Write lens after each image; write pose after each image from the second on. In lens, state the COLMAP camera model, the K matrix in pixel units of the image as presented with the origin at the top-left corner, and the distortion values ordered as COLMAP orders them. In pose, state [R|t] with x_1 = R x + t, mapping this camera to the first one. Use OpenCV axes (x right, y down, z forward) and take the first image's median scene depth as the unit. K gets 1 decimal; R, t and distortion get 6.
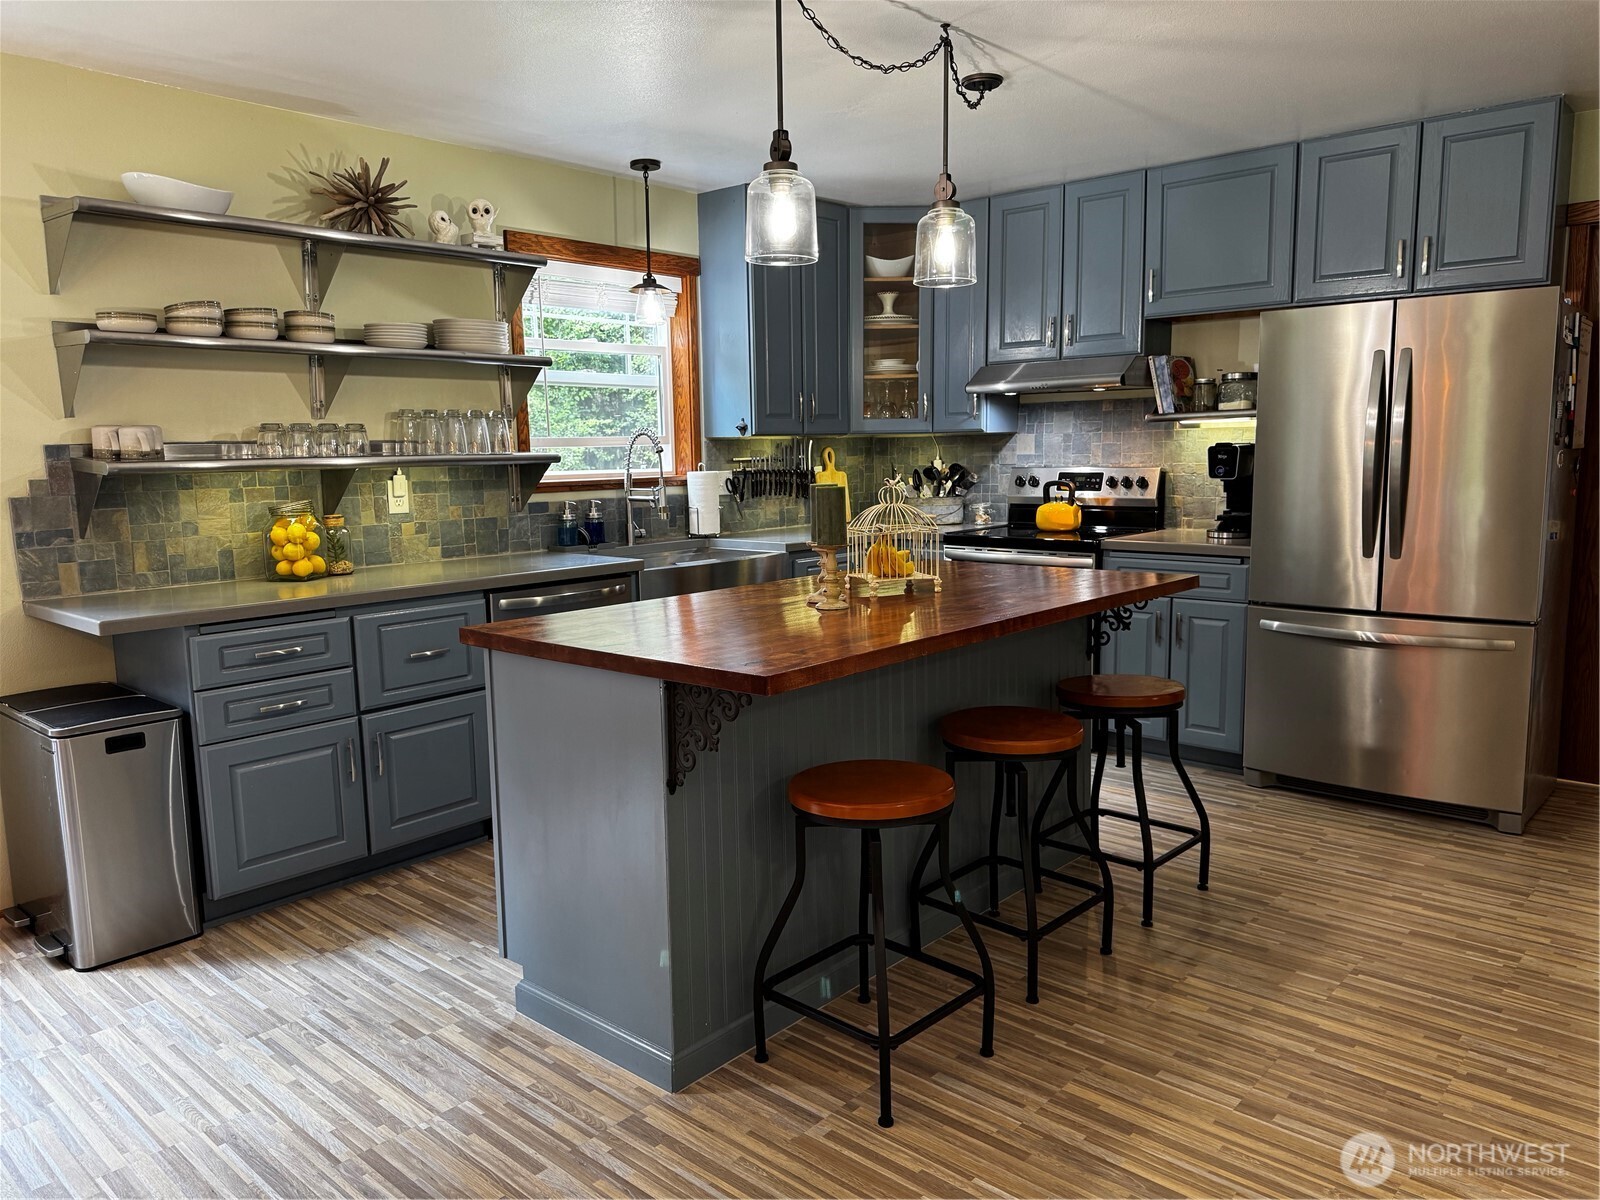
lens RADIAL K [[1127.5, 0, 819.2], [0, 1127.5, 606.6], [0, 0, 1]] dist [0.014635, -0.000447]
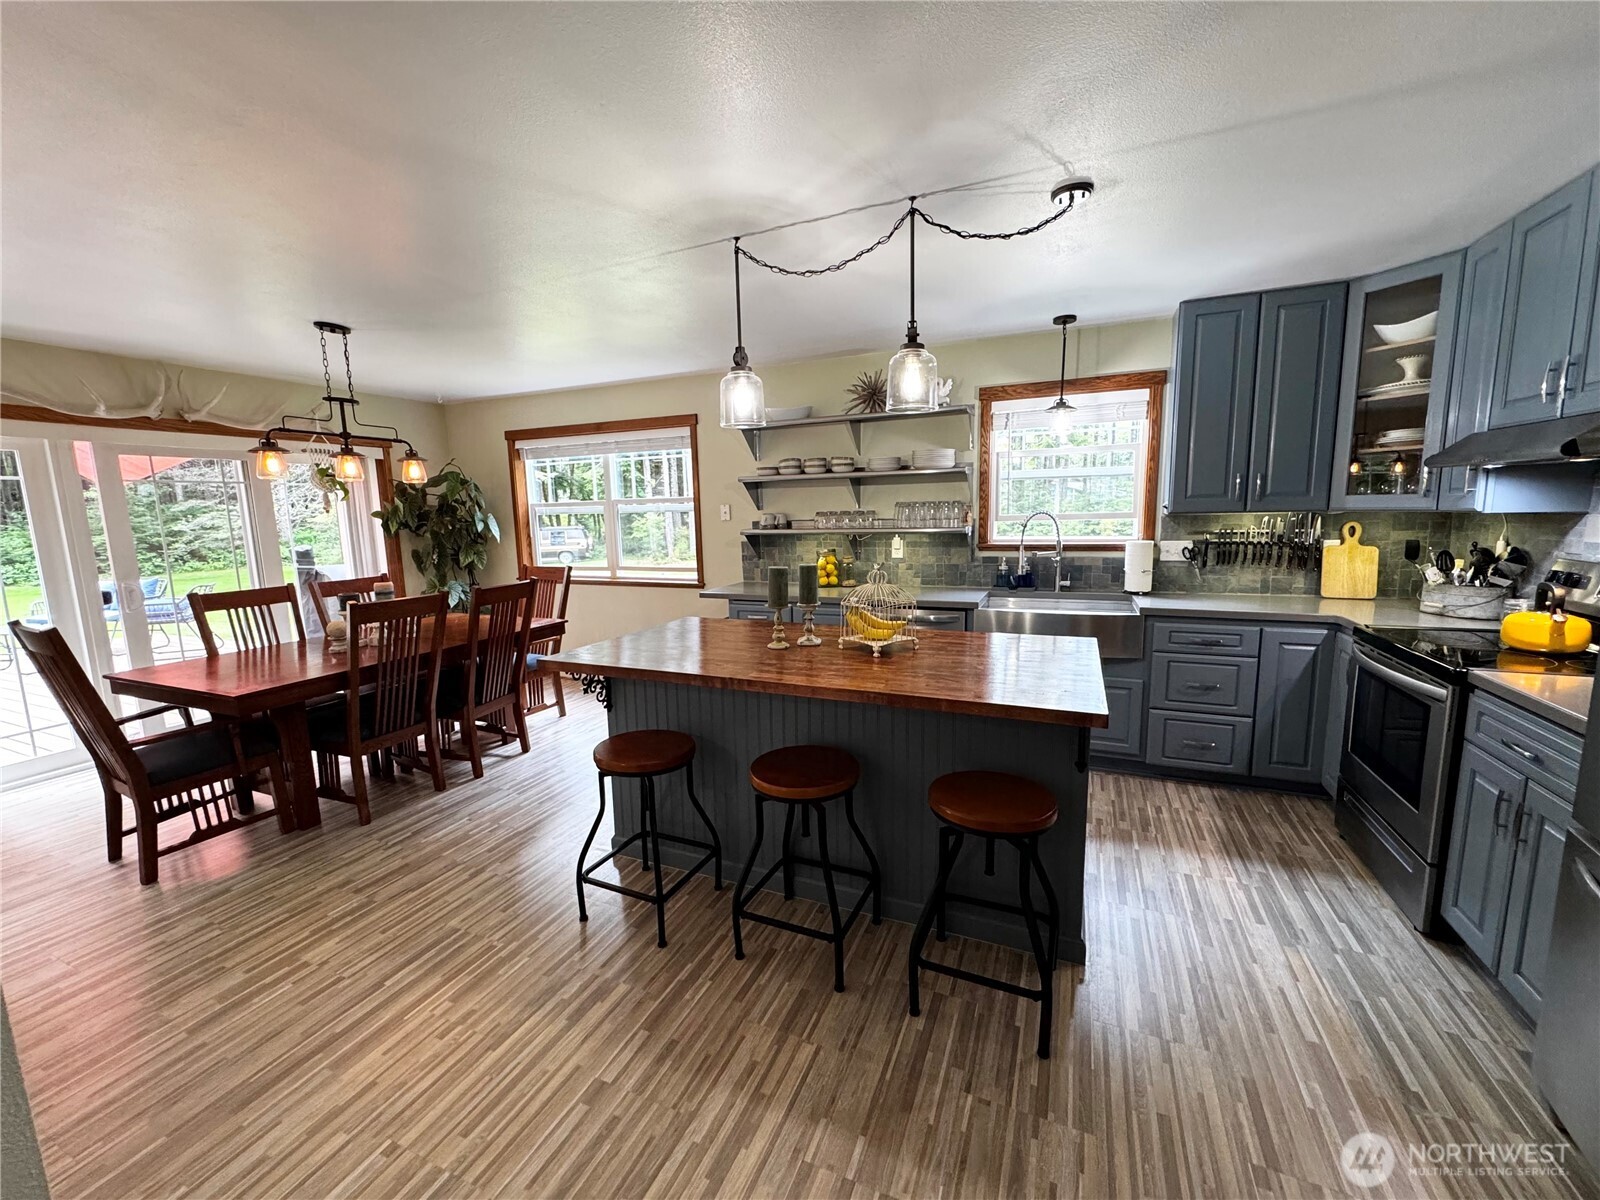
lens RADIAL K [[637.5, 0, 800.0], [0, 637.5, 600.0], [0, 0, 1]] dist [-0.003628, -0.000565]
pose [[0.309281, 0.142631, -0.940213, 0.604245], [-0.119534, 0.986677, 0.110360, -0.116857], [0.943428, 0.078255, 0.322210, 0.546856]]
